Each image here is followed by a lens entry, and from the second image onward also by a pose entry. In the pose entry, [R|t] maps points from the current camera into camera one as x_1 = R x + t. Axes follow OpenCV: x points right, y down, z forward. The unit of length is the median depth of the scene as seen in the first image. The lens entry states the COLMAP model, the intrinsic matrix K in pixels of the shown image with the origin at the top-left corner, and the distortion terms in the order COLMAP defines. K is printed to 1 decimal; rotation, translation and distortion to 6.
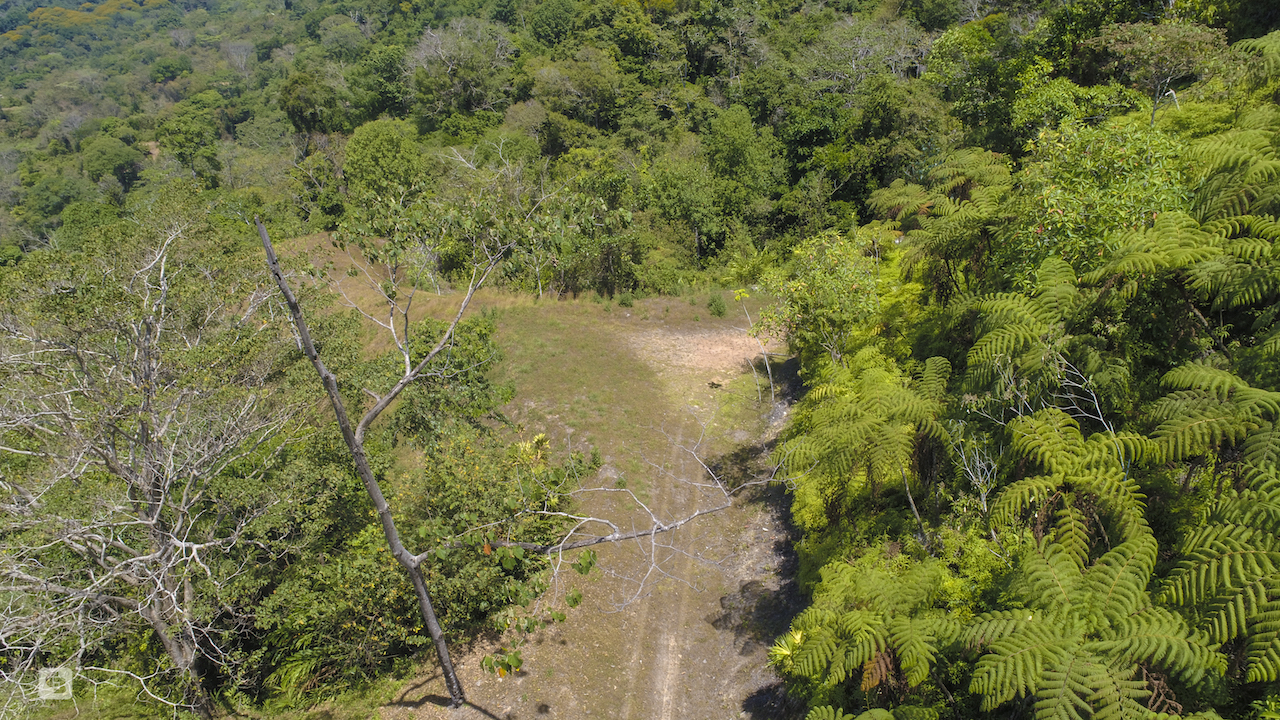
lens RADIAL K [[851.6, 0, 637.9], [0, 851.6, 359.4], [0, 0, 1]] dist [-0.009059, 0.000811]
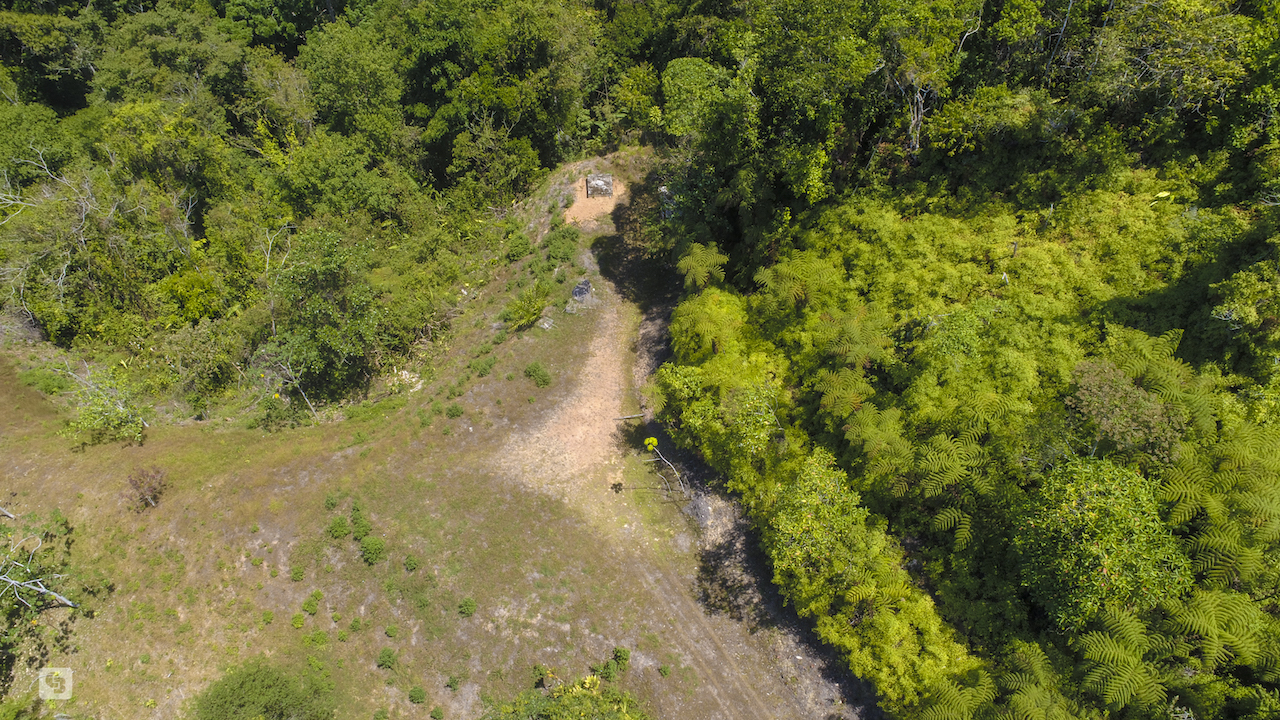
lens RADIAL K [[851.6, 0, 646.2], [0, 851.6, 364.2], [0, 0, 1]] dist [-0.009059, 0.000811]
pose [[0.788590, -0.451390, 0.417580, -0.094500], [0.258747, 0.859616, 0.440579, -0.205621], [-0.557832, -0.239389, 0.794680, 0.052991]]
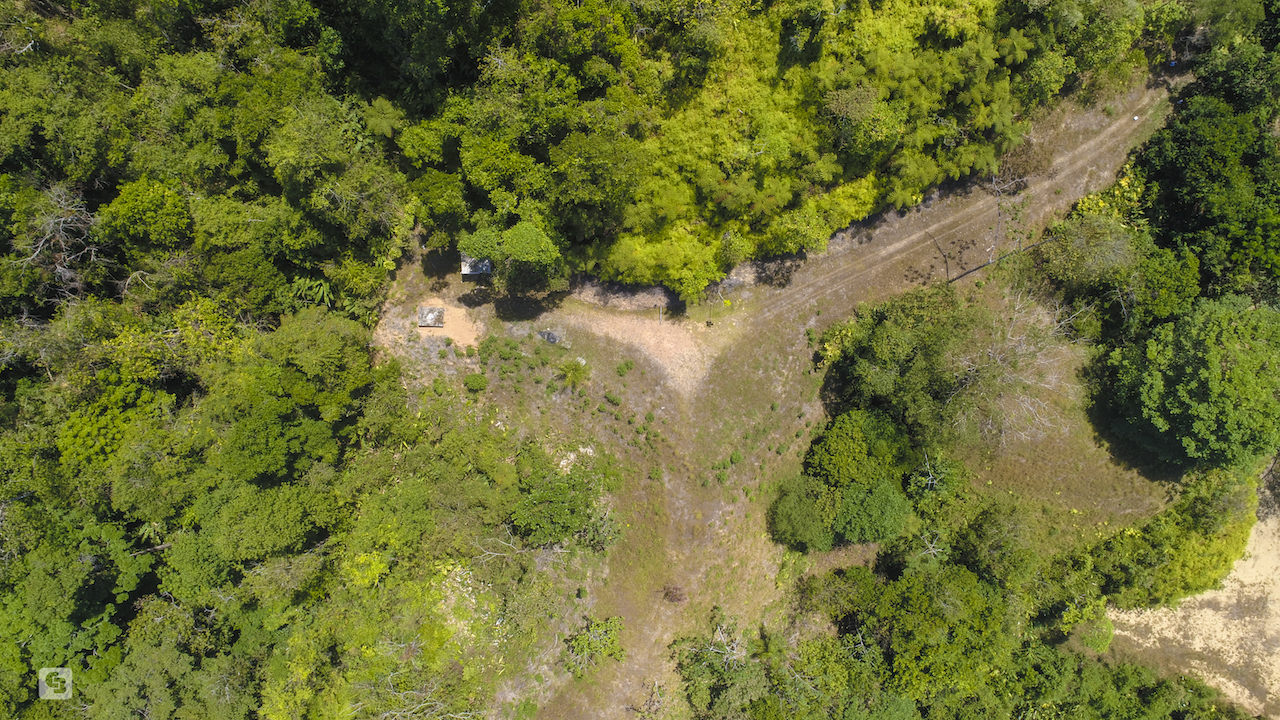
lens RADIAL K [[851.6, 0, 633.3], [0, 851.6, 361.6], [0, 0, 1]] dist [-0.009059, 0.000811]
pose [[-0.526507, -0.848355, 0.055529, 0.001288], [0.393650, -0.185373, 0.900376, -0.650411], [-0.753545, 0.495913, 0.431556, 0.114744]]
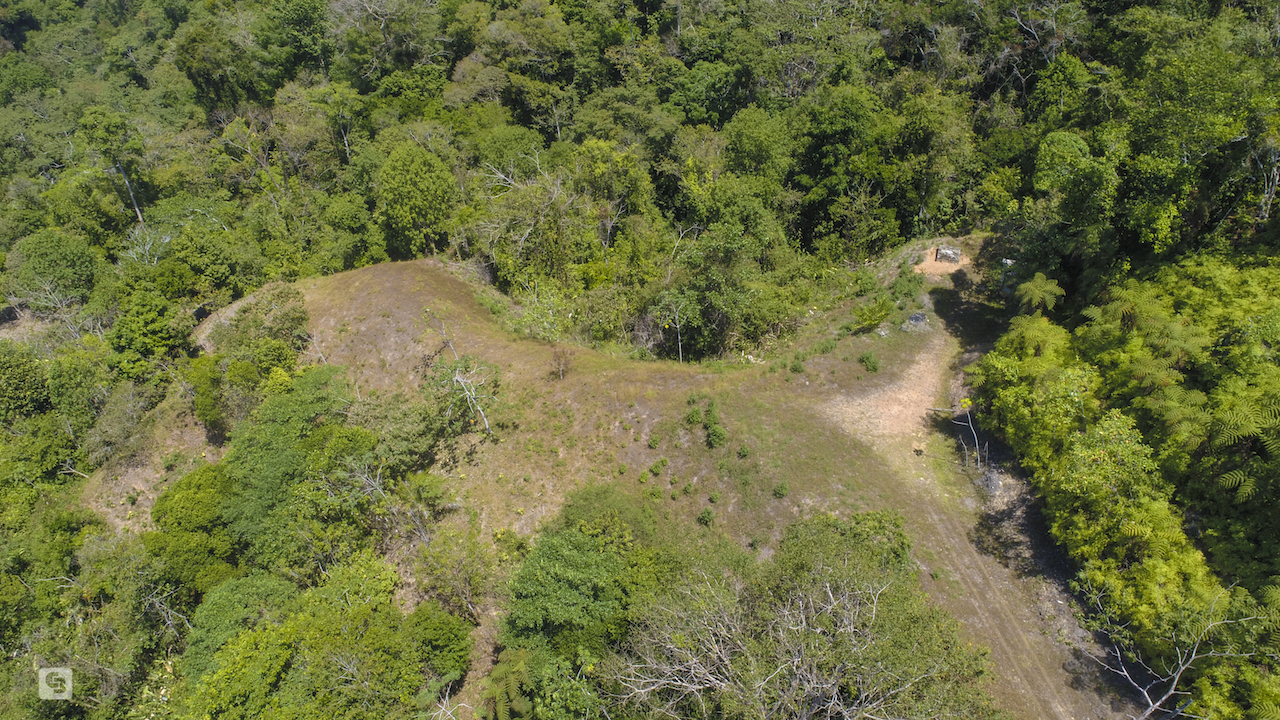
lens RADIAL K [[851.6, 0, 640.2], [0, 851.6, 365.0], [0, 0, 1]] dist [-0.009059, 0.000811]
pose [[0.970507, -0.144677, 0.192834, -0.195638], [0.105146, 0.973838, 0.201453, -0.143456], [-0.216935, -0.175236, 0.960329, -0.043552]]
